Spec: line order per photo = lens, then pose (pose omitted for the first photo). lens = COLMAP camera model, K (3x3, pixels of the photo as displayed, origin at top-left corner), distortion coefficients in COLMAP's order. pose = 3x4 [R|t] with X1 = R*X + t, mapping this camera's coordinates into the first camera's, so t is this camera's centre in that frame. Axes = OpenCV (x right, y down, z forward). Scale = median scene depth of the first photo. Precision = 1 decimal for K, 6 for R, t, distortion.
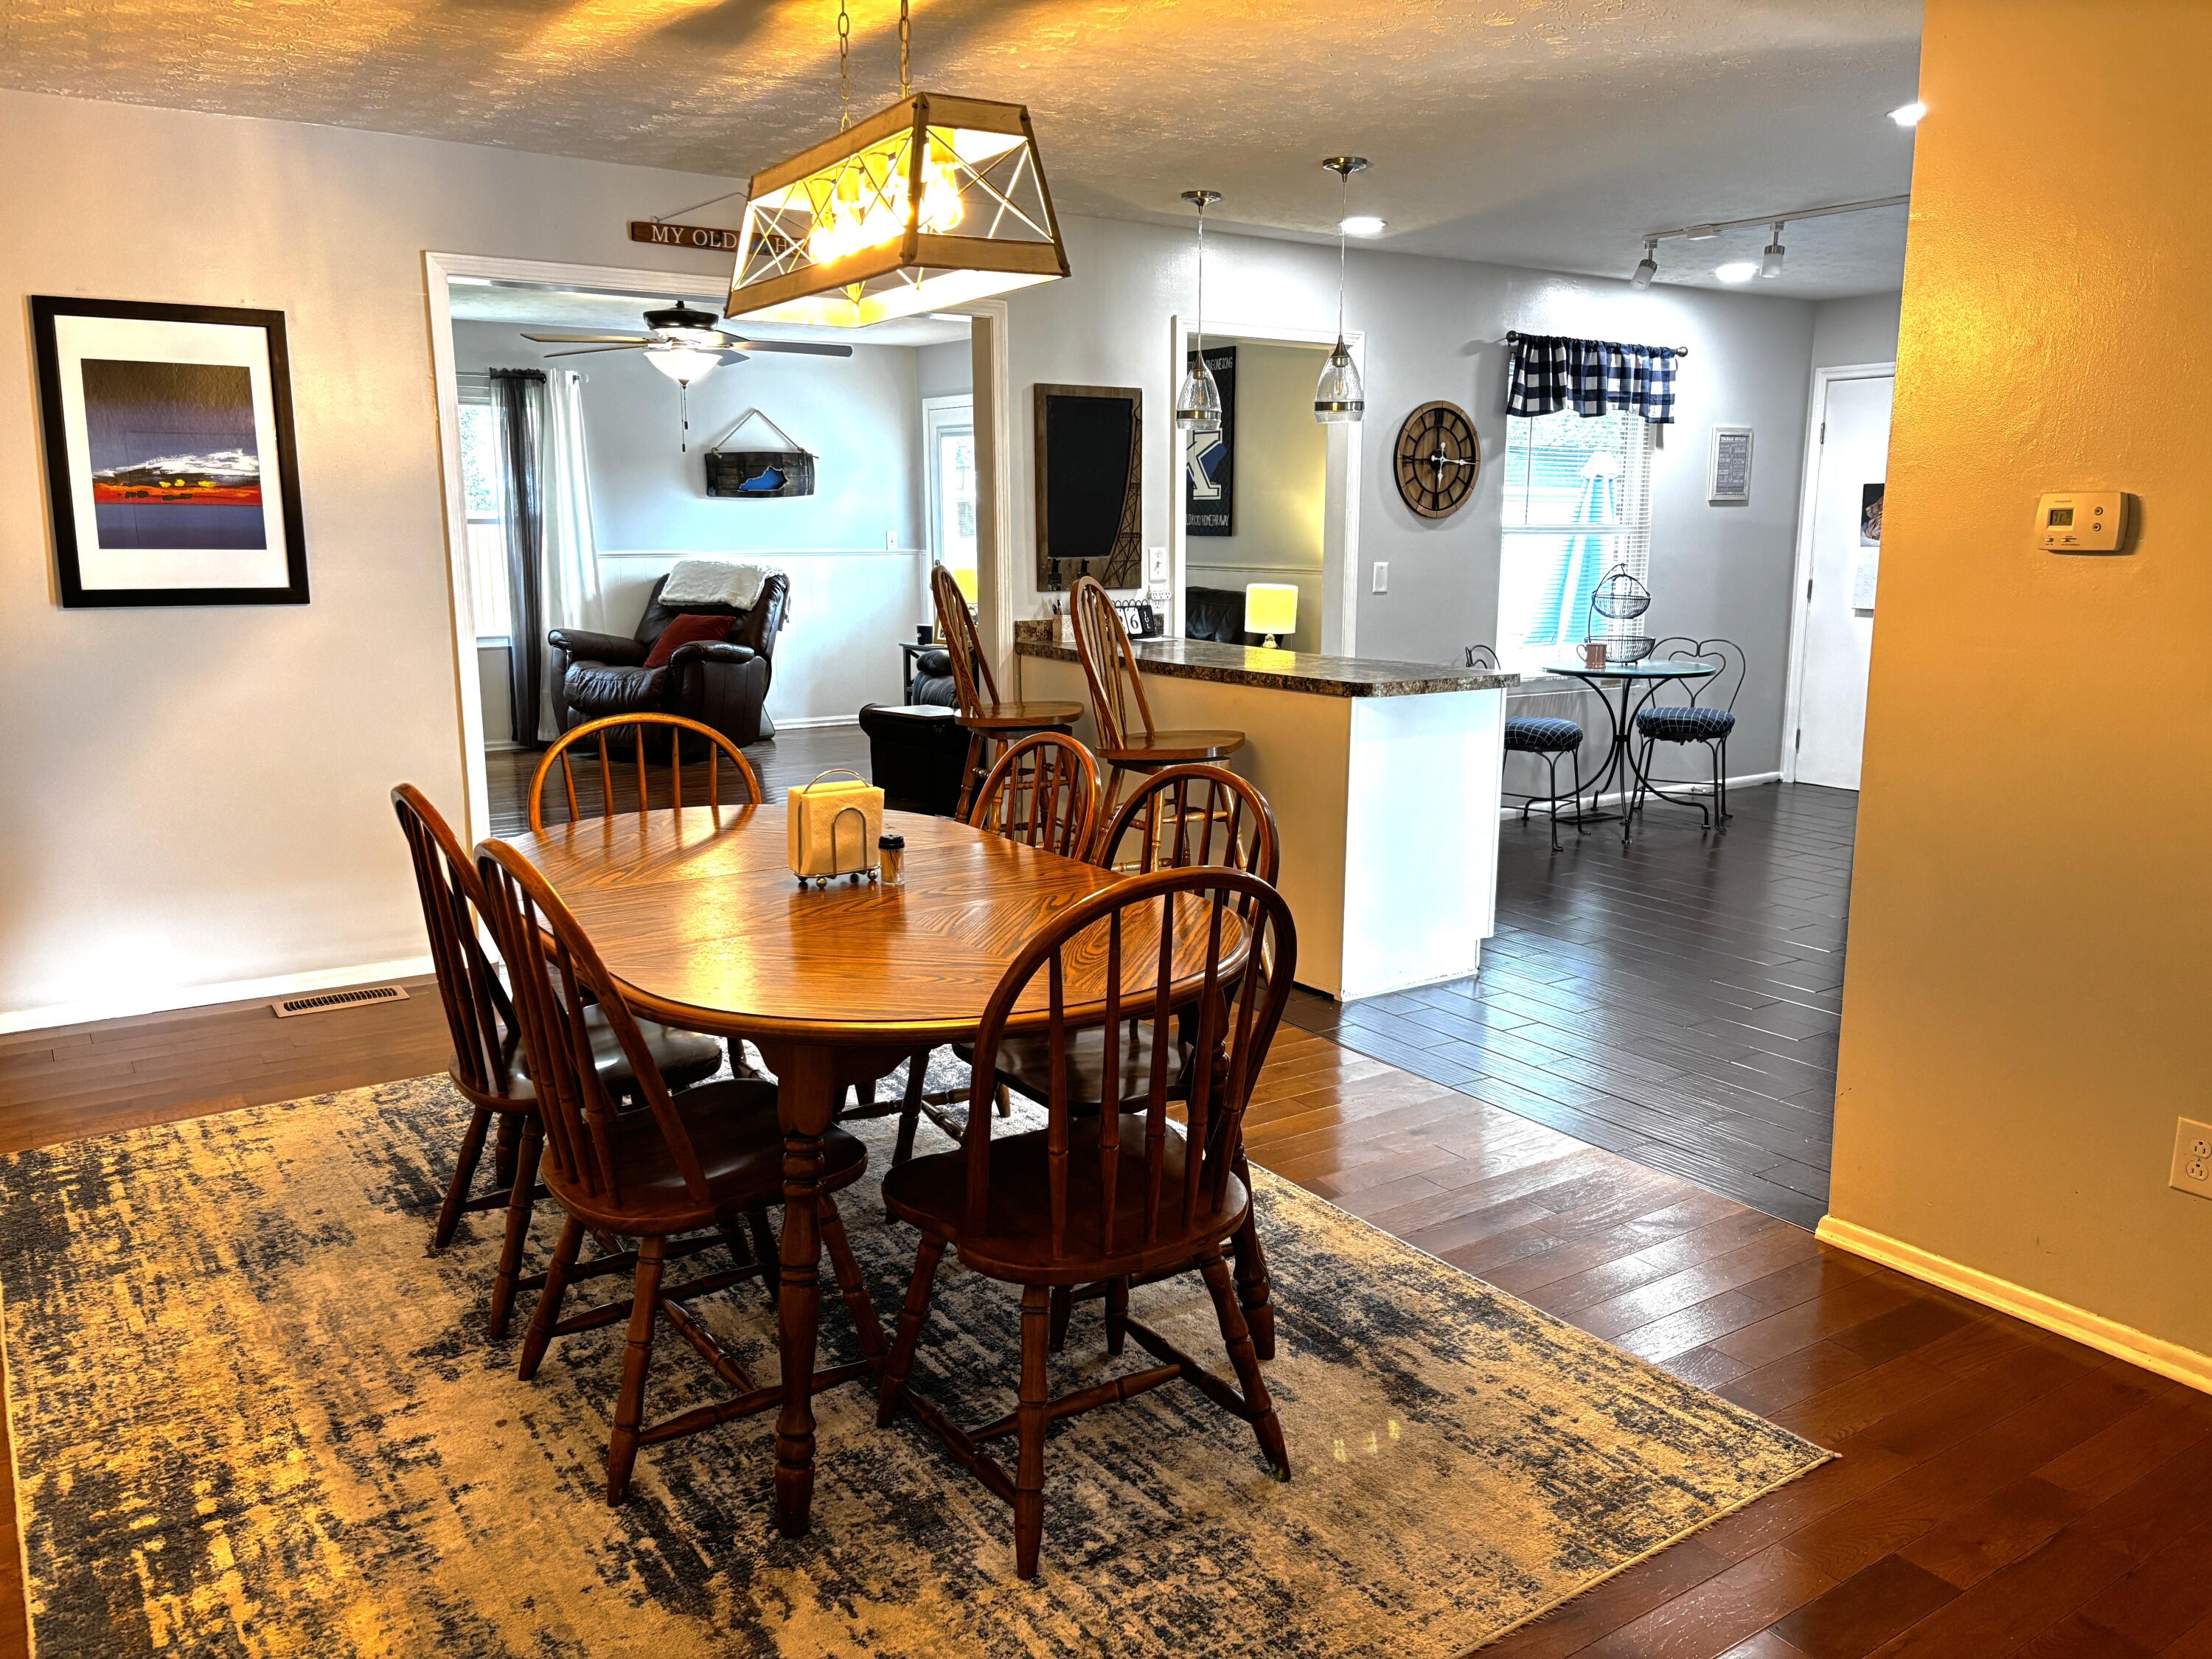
lens RADIAL K [[1669.3, 0, 1107.8], [0, 1669.3, 829.8], [0, 0, 1]] dist [0.044108, -0.039332]
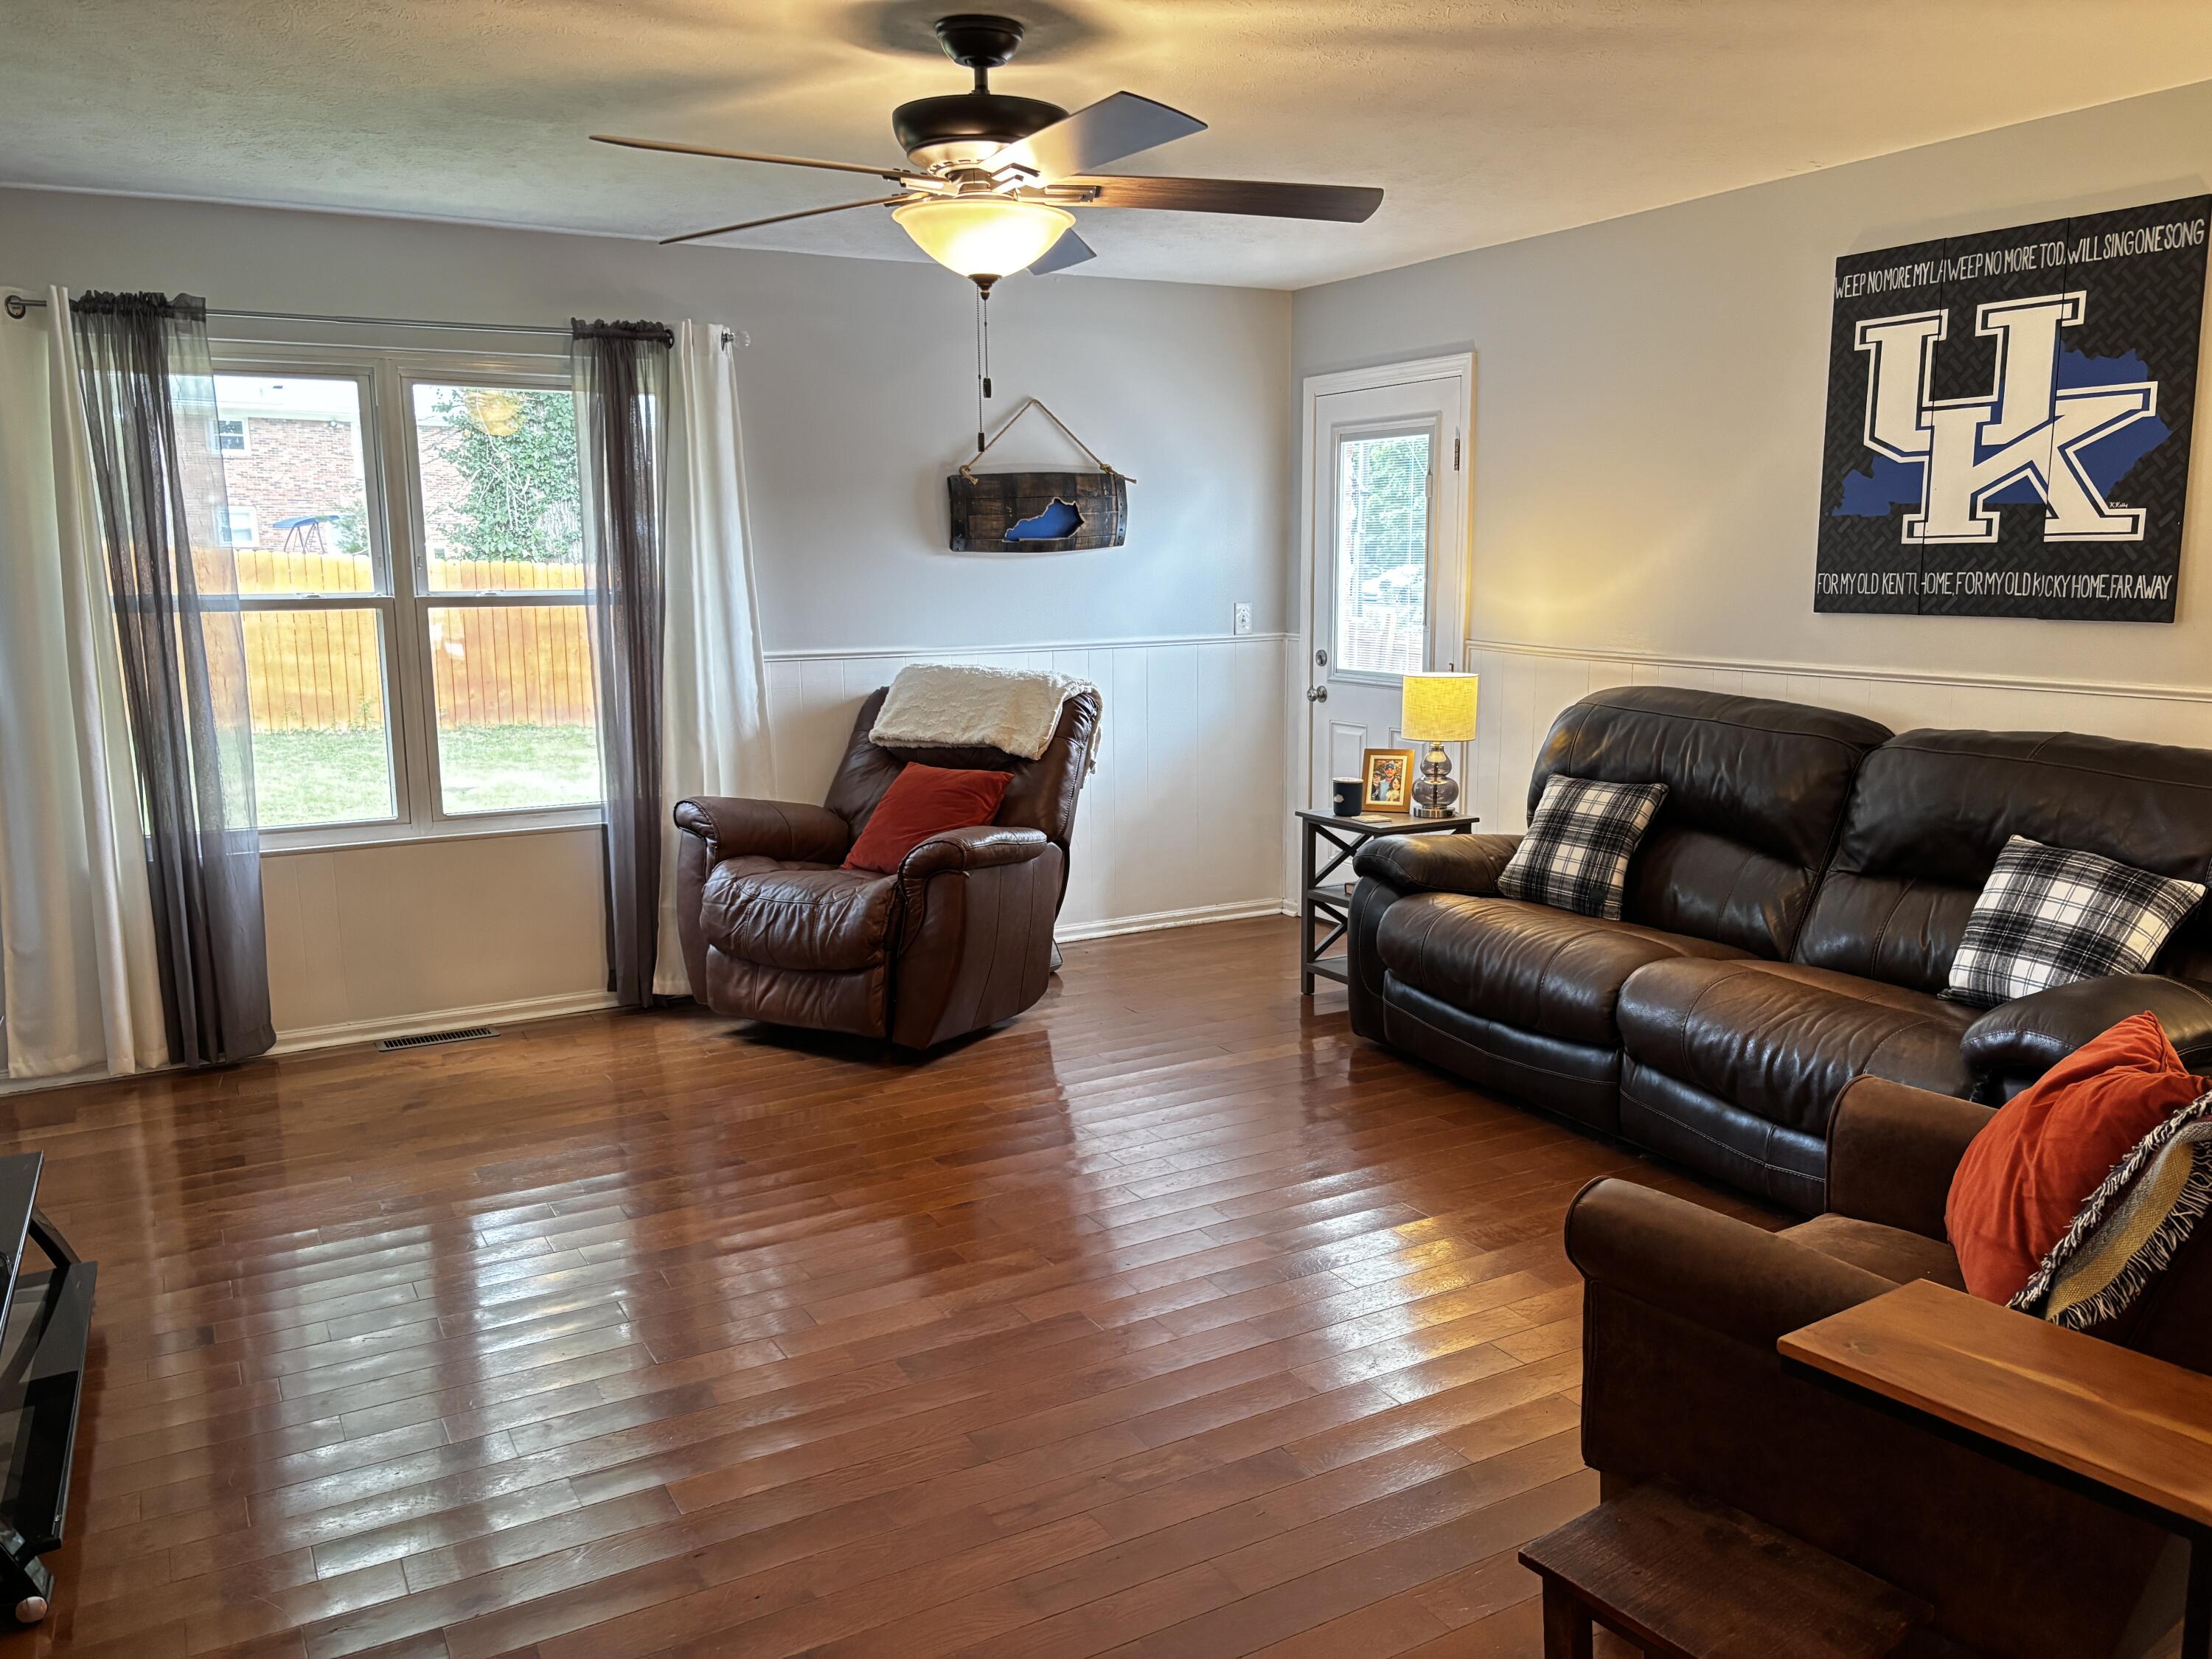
lens RADIAL K [[1669.3, 0, 1111.0], [0, 1669.3, 835.9], [0, 0, 1]] dist [0.044108, -0.039332]
pose [[0.997104, 0.000268, -0.076047, -0.149125], [-0.001984, 0.999745, -0.022496, -0.094400], [0.076021, 0.022581, 0.996850, 0.464137]]
